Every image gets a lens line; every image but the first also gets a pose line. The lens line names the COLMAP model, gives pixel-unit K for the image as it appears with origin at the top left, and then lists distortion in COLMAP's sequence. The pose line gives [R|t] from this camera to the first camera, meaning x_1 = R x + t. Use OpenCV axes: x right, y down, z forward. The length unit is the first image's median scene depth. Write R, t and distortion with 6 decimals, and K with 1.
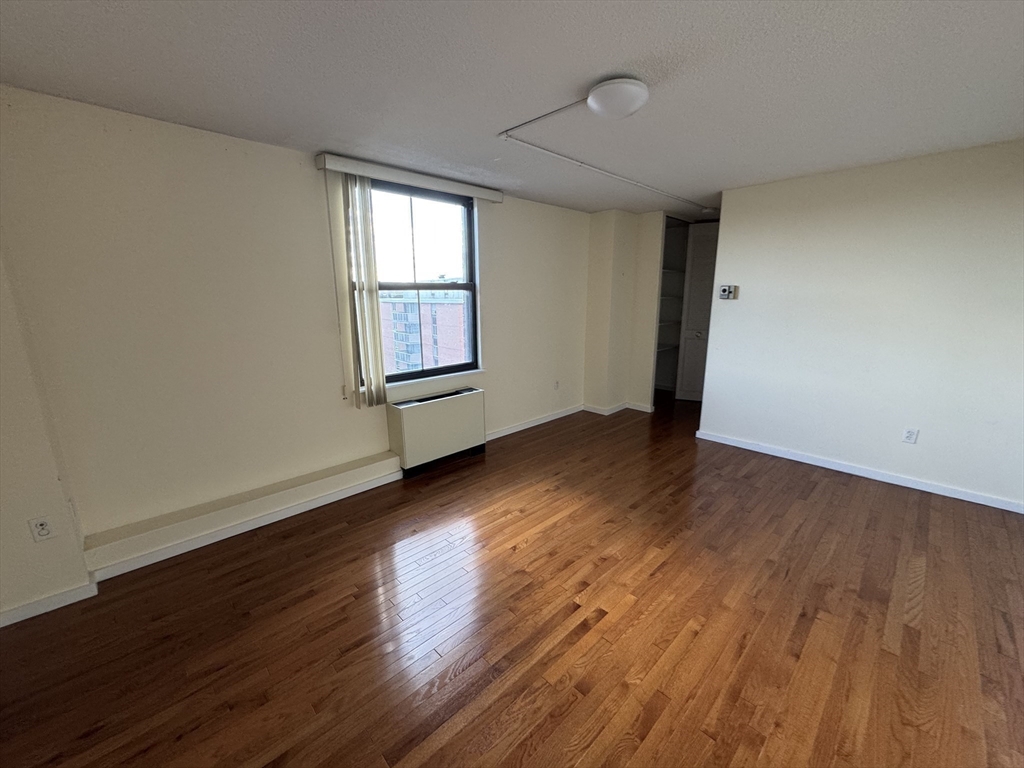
lens RADIAL K [[411.0, 0, 512.2], [0, 411.0, 385.4], [0, 0, 1]] dist [-0.001990, 0.000136]
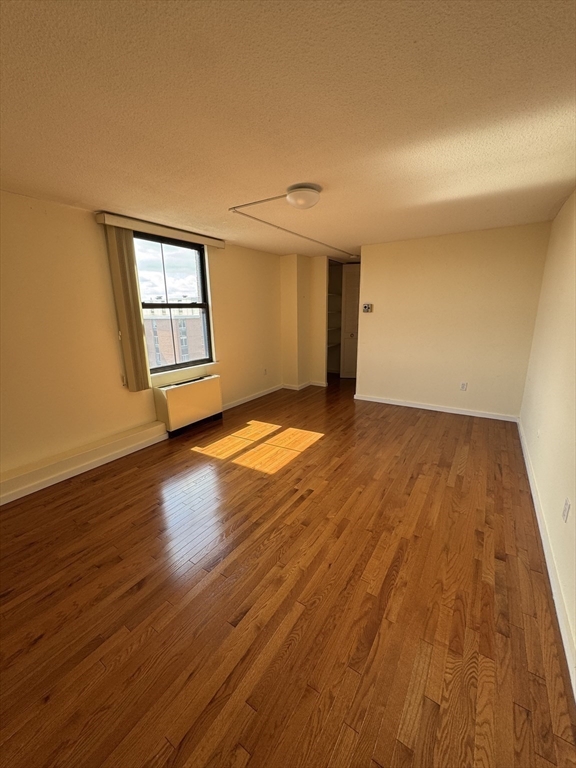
lens RADIAL K [[308.3, 0, 288.0], [0, 308.3, 384.0], [0, 0, 1]] dist [-0.001990, 0.000136]
pose [[0.974706, -0.061153, 0.214962, -0.098716], [0.058007, 0.998097, 0.020918, 0.046184], [-0.215832, -0.007920, 0.976398, -0.199373]]
